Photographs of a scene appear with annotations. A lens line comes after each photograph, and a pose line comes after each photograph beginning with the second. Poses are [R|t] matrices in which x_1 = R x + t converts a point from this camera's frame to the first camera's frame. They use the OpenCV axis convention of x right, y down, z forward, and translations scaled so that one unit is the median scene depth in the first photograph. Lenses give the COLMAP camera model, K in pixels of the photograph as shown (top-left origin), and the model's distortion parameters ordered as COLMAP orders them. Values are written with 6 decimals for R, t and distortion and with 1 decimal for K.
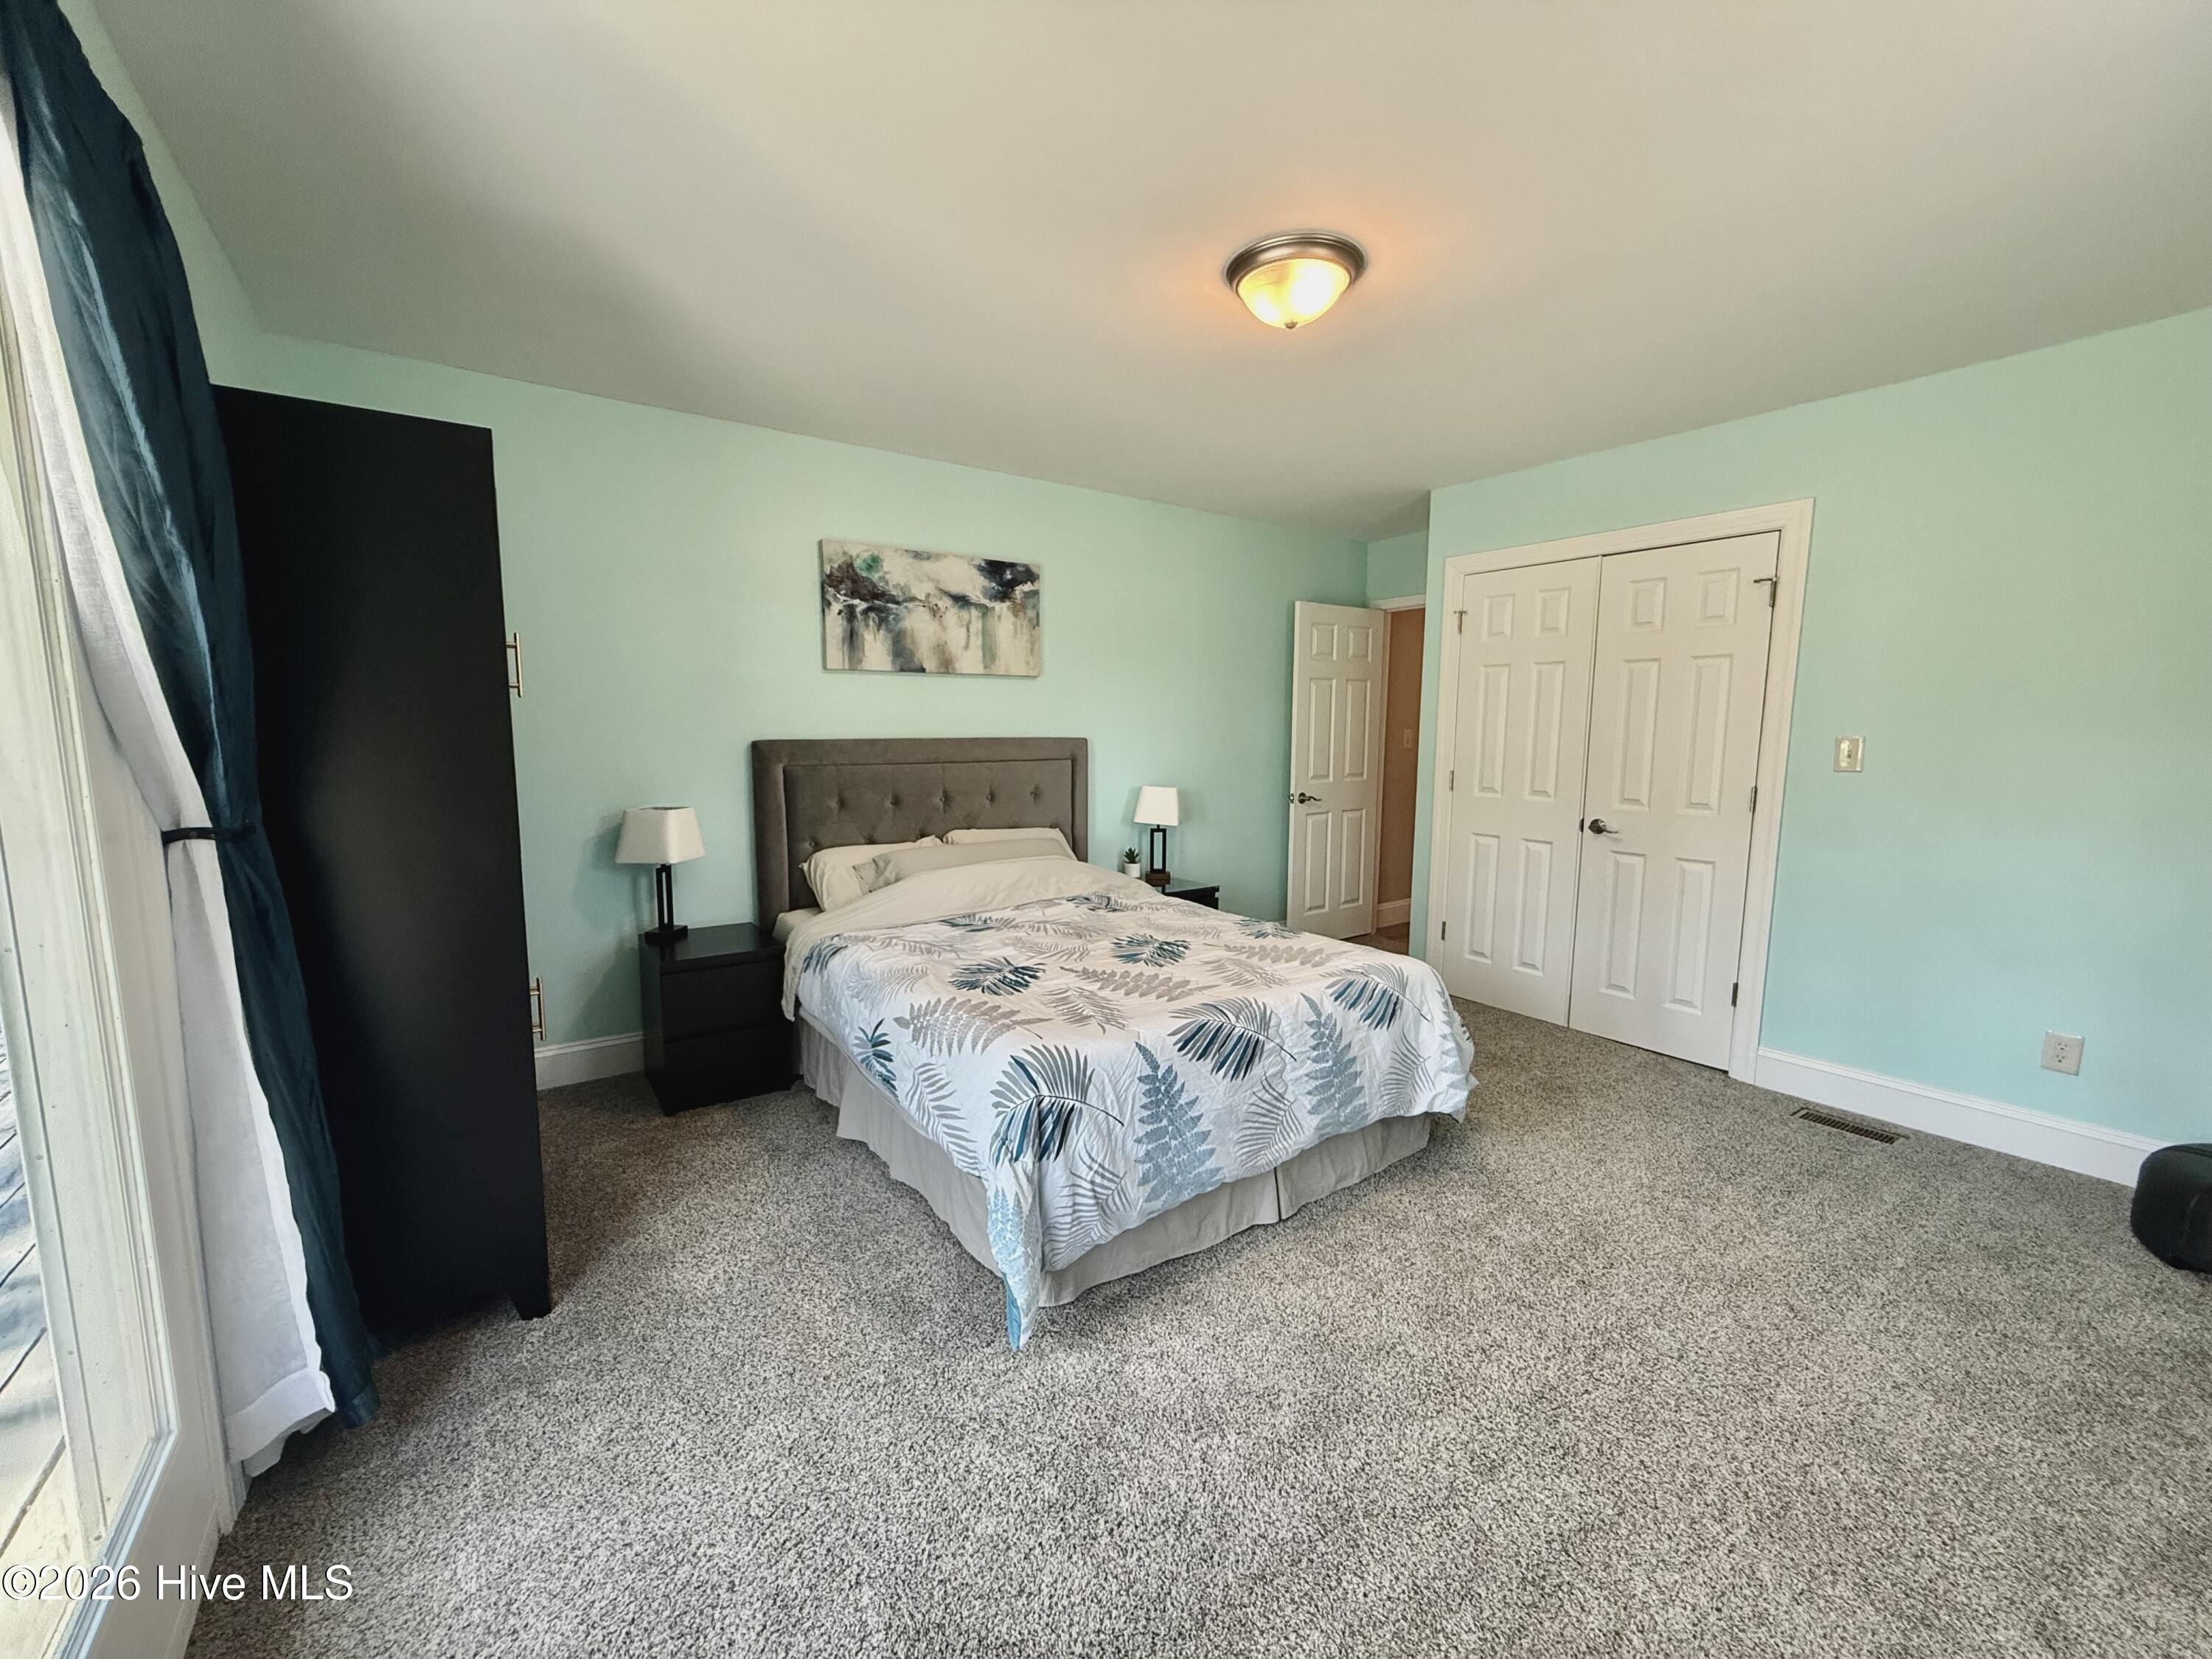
lens RADIAL K [[880.1, 0, 1095.5], [0, 880.1, 836.3], [0, 0, 1]] dist [0.000383, 0.000274]
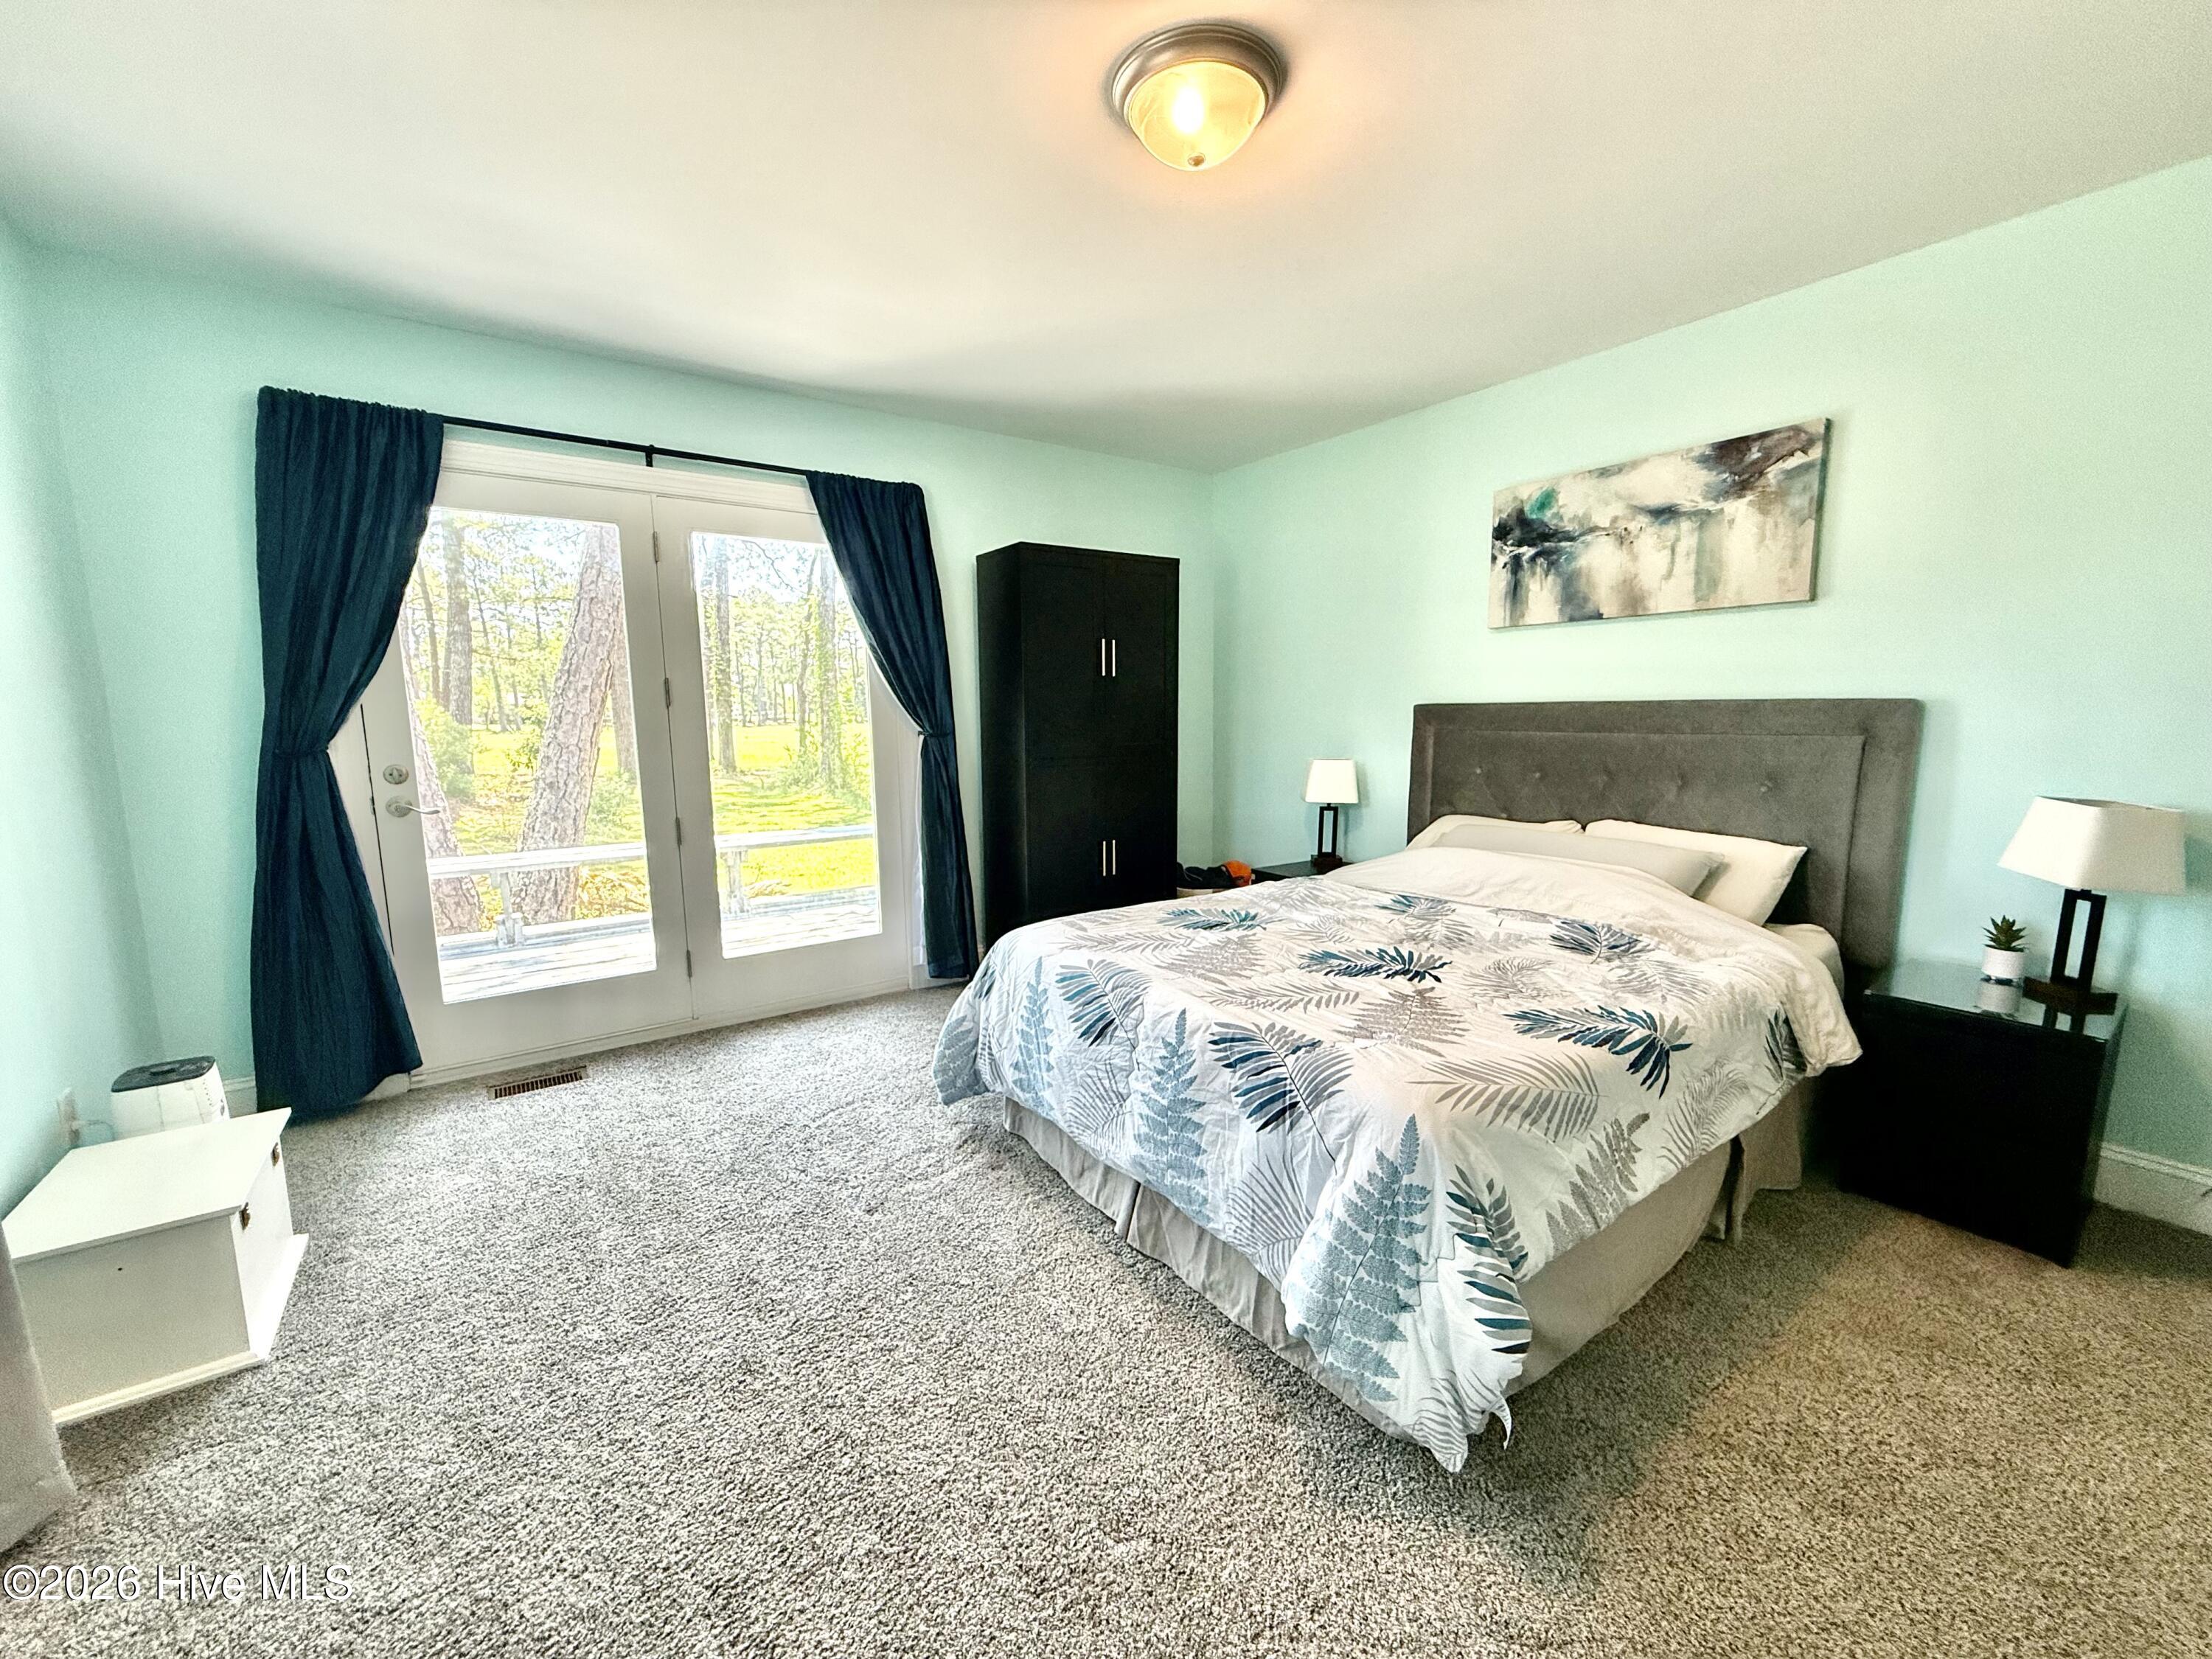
lens RADIAL K [[880.1, 0, 1096.1], [0, 880.1, 832.7], [0, 0, 1]] dist [0.000383, 0.000274]
pose [[-0.002626, 0.136537, -0.990631, 0.651970], [-0.117575, 0.983722, 0.135897, -0.051290], [0.993061, 0.116830, 0.013470, 0.577186]]
